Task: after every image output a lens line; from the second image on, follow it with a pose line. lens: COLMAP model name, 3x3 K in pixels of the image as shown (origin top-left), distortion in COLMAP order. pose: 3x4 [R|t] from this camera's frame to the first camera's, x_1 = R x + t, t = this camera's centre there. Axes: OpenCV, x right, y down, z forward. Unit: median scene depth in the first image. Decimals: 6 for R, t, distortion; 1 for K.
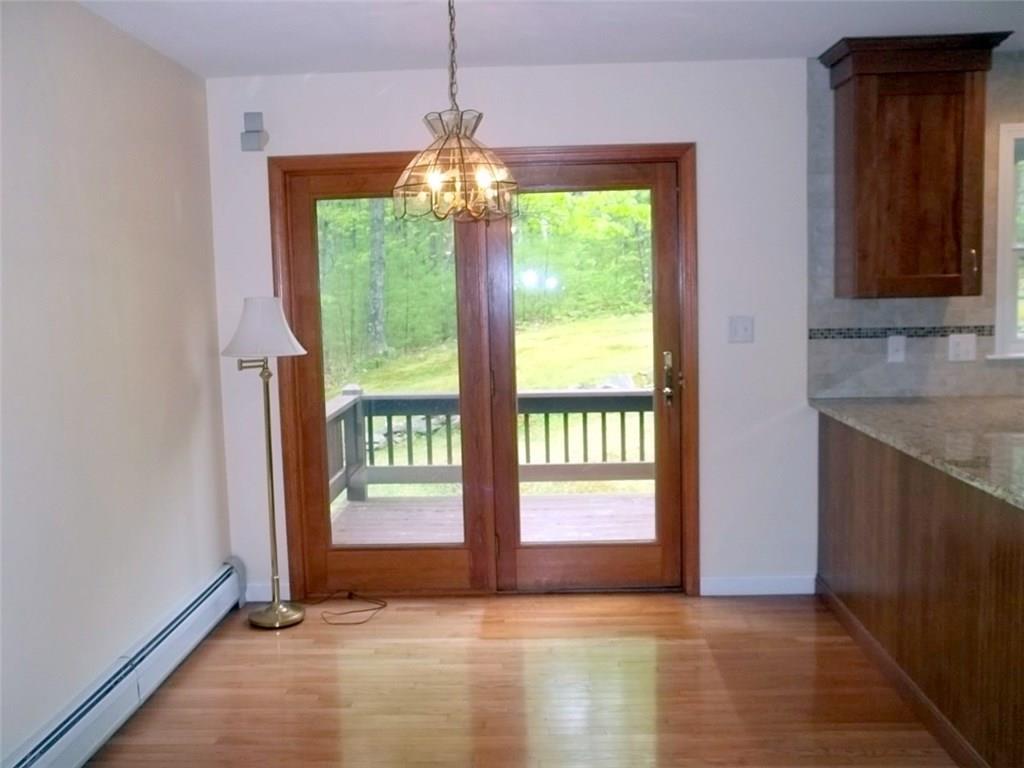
lens RADIAL K [[1007.8, 0, 512.0], [0, 1007.8, 384.0], [0, 0, 1]] dist [-0.001561, 0.000702]
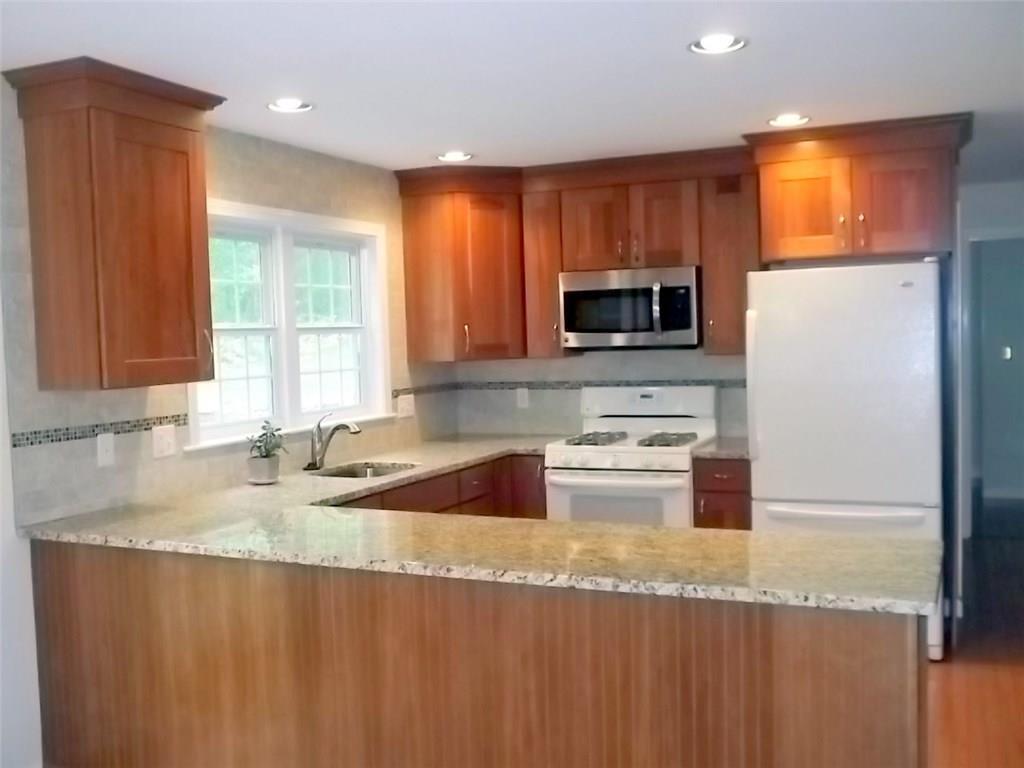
lens RADIAL K [[1007.8, 0, 512.0], [0, 1007.8, 384.0], [0, 0, 1]] dist [-0.001561, 0.000702]
pose [[0.386307, -0.034961, 0.921707, -0.241447], [0.116971, 0.993070, -0.011357, -0.039882], [-0.914923, 0.112200, 0.387720, 0.377981]]
